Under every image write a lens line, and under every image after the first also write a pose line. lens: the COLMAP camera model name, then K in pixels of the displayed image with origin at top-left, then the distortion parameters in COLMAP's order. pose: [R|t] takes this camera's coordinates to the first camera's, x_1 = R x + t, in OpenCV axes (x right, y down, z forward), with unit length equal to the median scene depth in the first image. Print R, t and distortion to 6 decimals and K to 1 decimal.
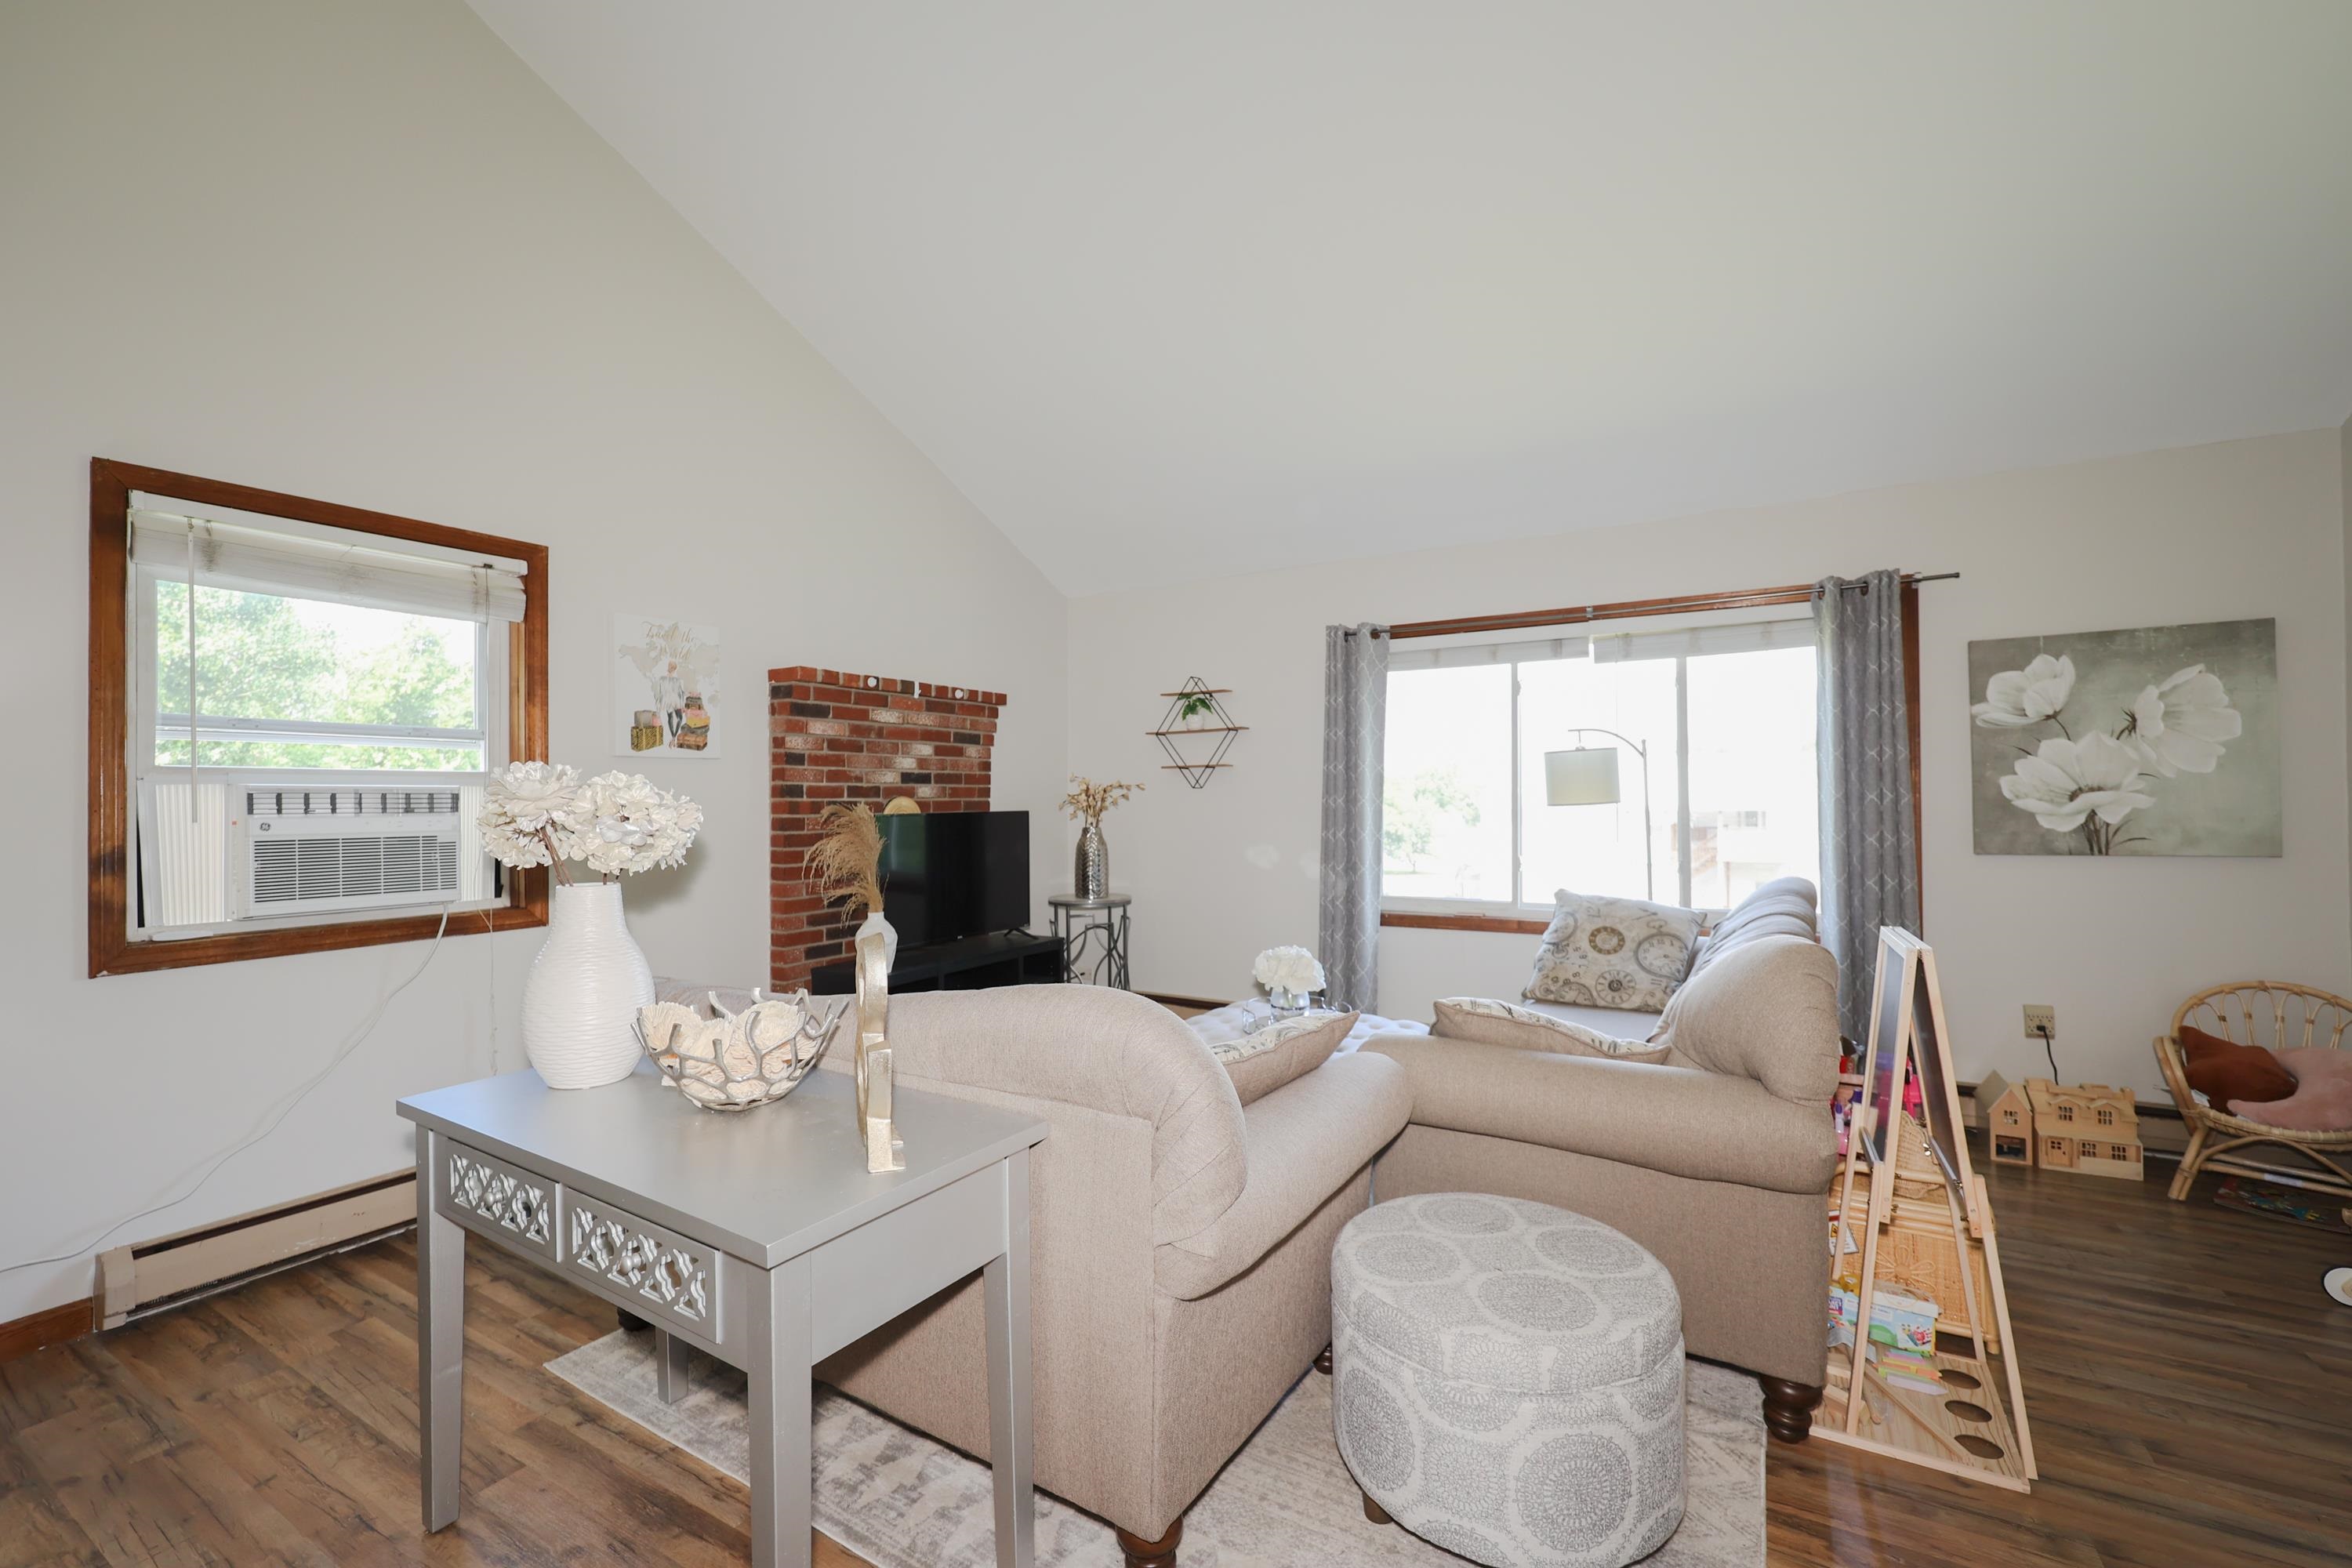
lens RADIAL K [[958.9, 0, 1187.7], [0, 958.9, 799.2], [0, 0, 1]] dist [0.008975, -0.000798]
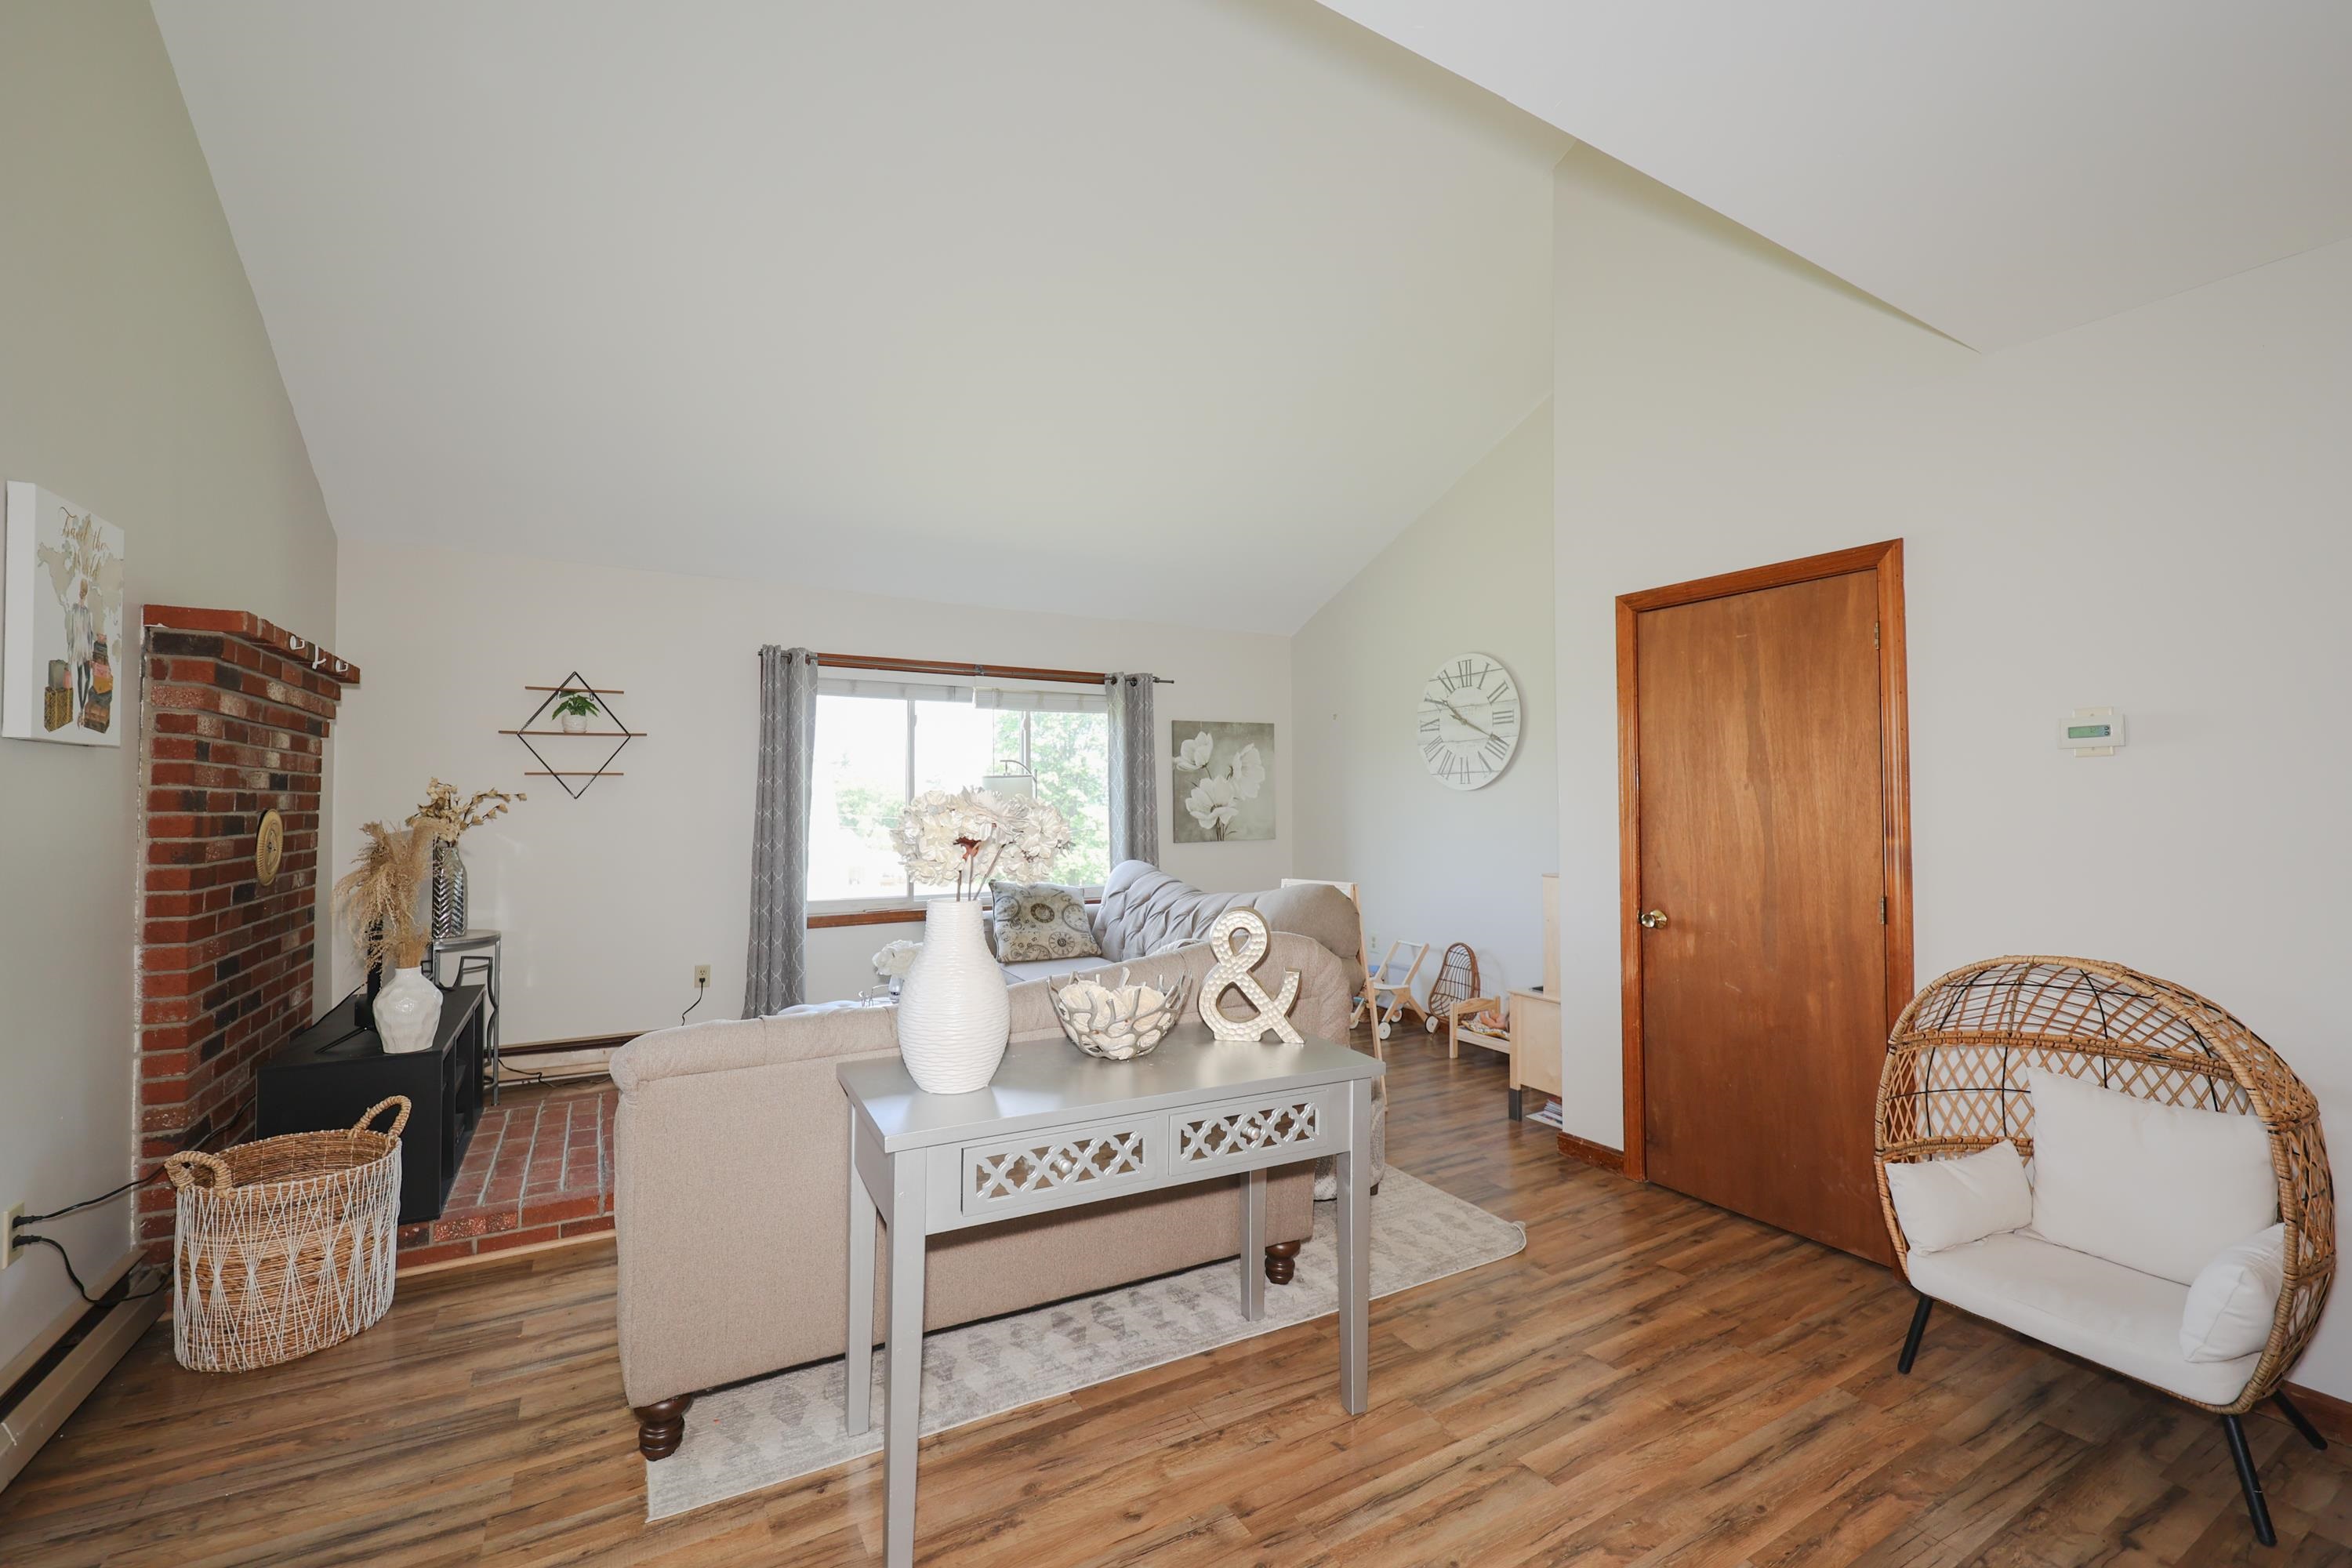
lens RADIAL K [[958.9, 0, 1164.5], [0, 958.9, 781.8], [0, 0, 1]] dist [0.008975, -0.000798]
pose [[0.518392, 0.025324, 0.854768, -0.666379], [0.000112, 0.999559, -0.029682, -0.001893], [-0.855143, 0.015482, 0.518161, 0.121384]]
